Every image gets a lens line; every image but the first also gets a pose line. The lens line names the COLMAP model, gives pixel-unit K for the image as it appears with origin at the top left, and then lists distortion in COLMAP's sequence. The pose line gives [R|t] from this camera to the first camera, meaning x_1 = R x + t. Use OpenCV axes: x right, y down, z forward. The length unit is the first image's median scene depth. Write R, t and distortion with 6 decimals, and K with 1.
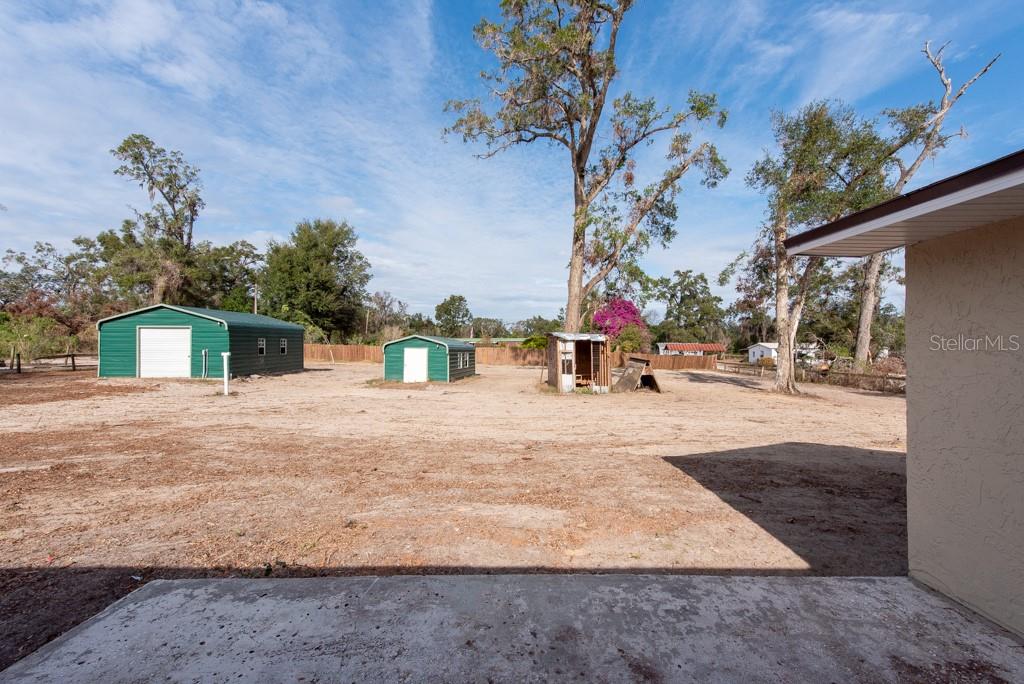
lens RADIAL K [[402.9, 0, 512.0], [0, 402.9, 344.1], [0, 0, 1]] dist [0.011886, -0.000490]
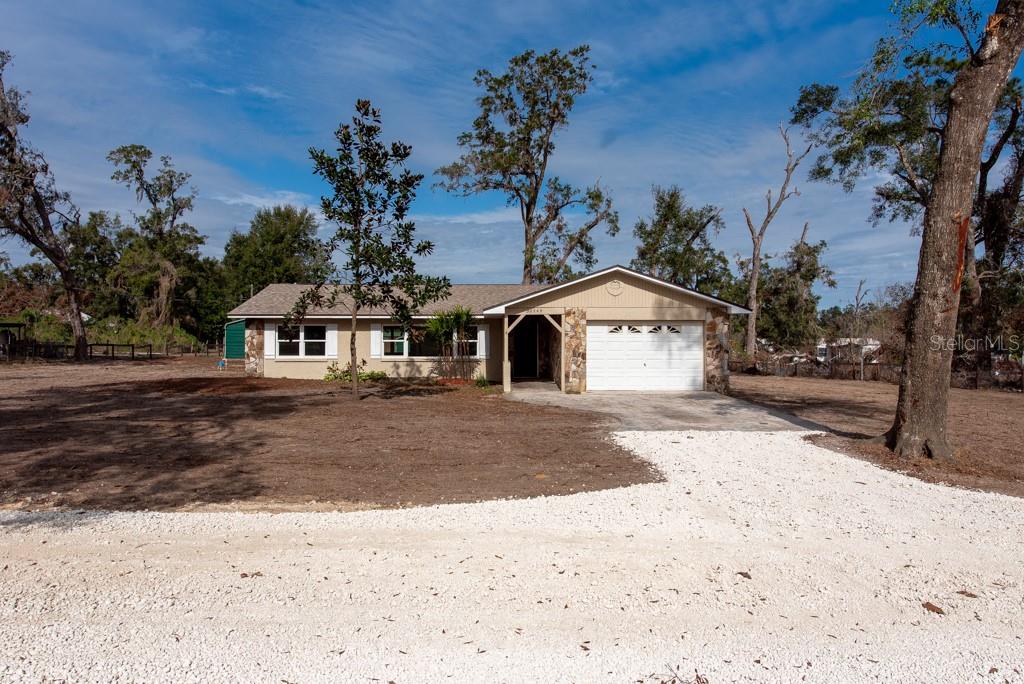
lens RADIAL K [[679.5, 0, 509.9], [0, 679.5, 331.3], [0, 0, 1]] dist [0.023499, 0.000601]
pose [[0.999497, 0.003259, 0.031561, 0.022481], [-0.002841, 0.999908, -0.013252, 0.003828], [-0.031601, 0.013156, 0.999414, -1.219860]]
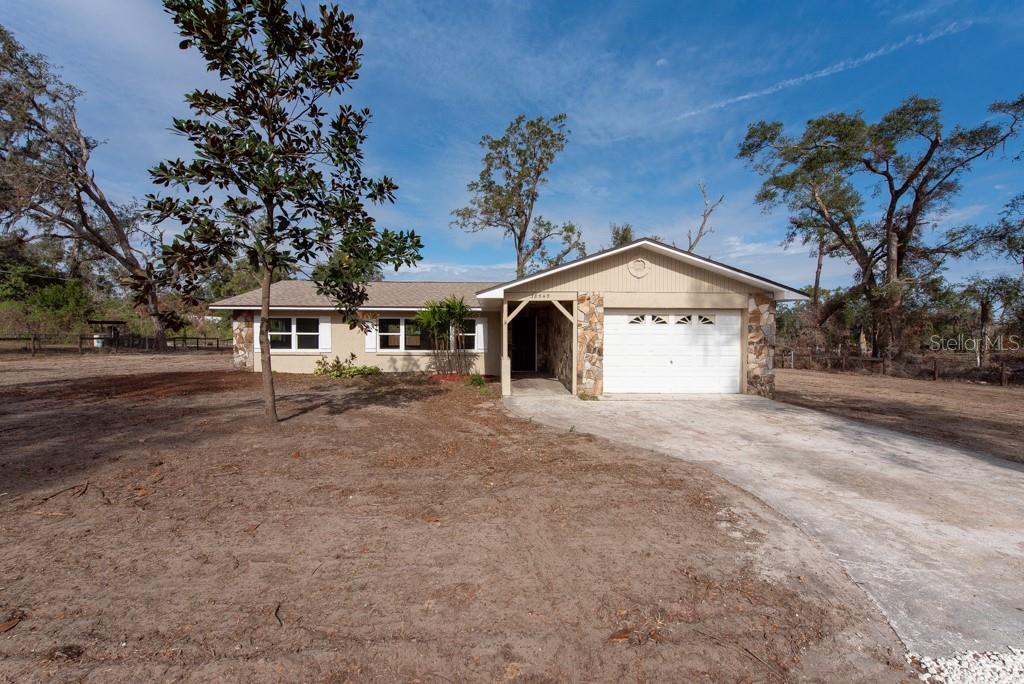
lens RADIAL K [[402.9, 0, 512.0], [0, 402.9, 344.1], [0, 0, 1]] dist [0.011886, -0.000490]
pose [[0.998787, 0.004511, 0.049041, 0.030198], [-0.005376, 0.999832, 0.017530, 0.007942], [-0.048953, -0.017773, 0.998643, -0.843294]]
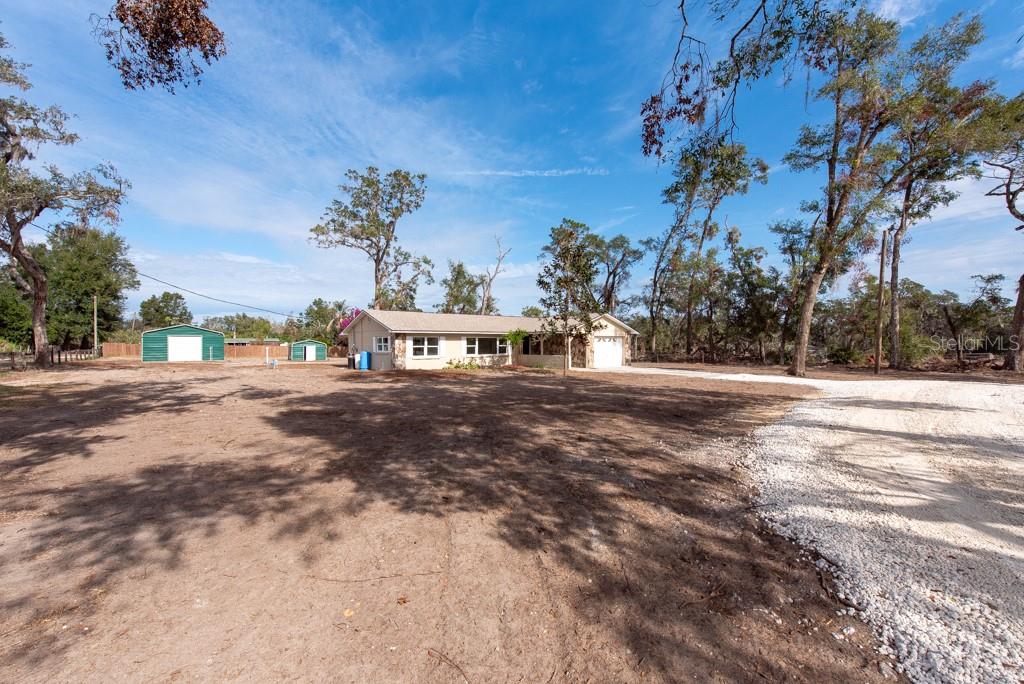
lens RADIAL K [[410.1, 0, 512.0], [0, 410.1, 342.0], [0, 0, 1]] dist [0.015788, -0.000145]
pose [[0.761850, -0.000058, 0.647754, -0.667004], [0.001780, 0.999996, -0.002004, -0.002382], [-0.647752, 0.002679, 0.761847, -1.123708]]
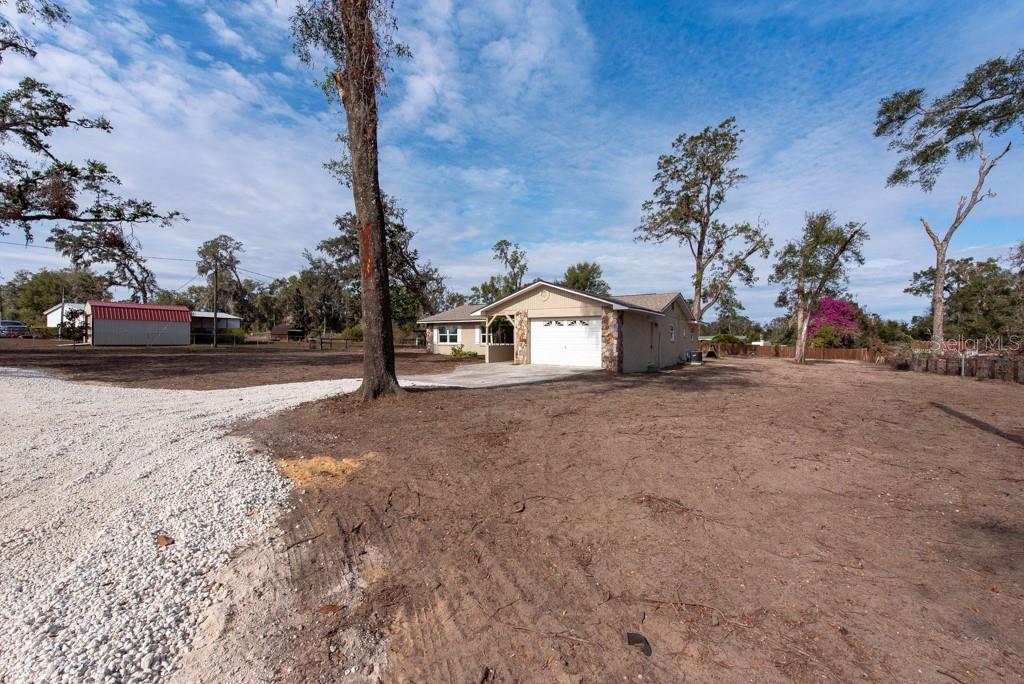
lens RADIAL K [[410.8, 0, 513.0], [0, 410.8, 344.1], [0, 0, 1]] dist [0.012982, -0.004167]
pose [[0.825812, 0.010410, -0.563850, 0.488504], [-0.008407, 0.999946, 0.006149, 0.021107], [0.563883, -0.000337, 0.825854, -1.065497]]
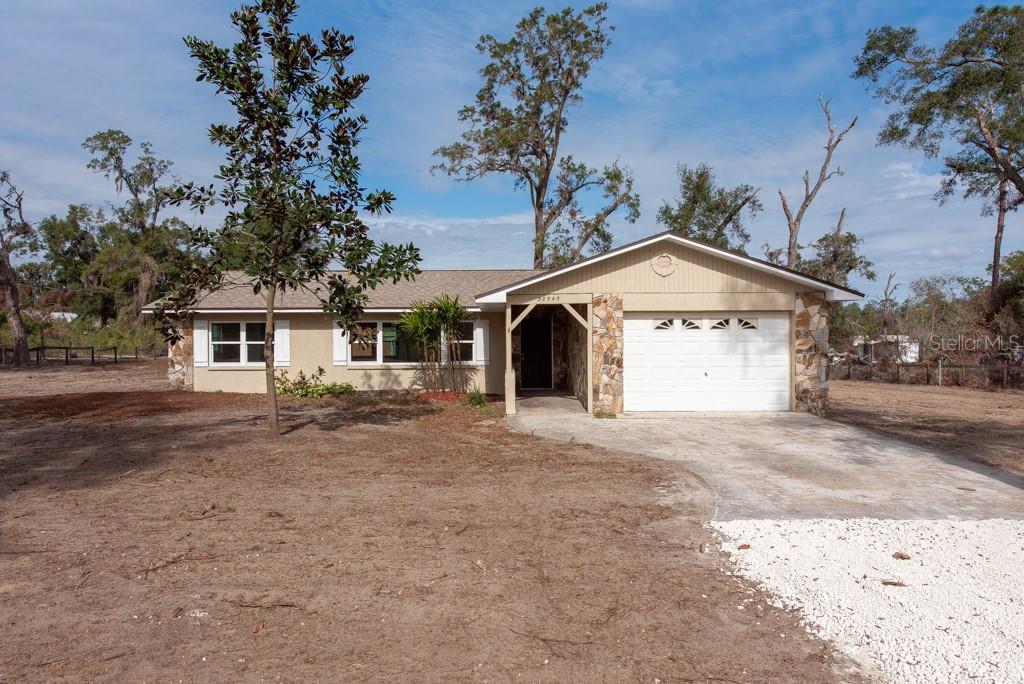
lens RADIAL K [[677.4, 0, 512.0], [0, 677.4, 342.0], [0, 0, 1]] dist [0.018123, -0.002605]
pose [[0.999819, -0.003344, 0.018754, 0.034427], [0.003268, 0.999986, 0.004062, 0.002588], [-0.018767, -0.004000, 0.999816, -1.001375]]
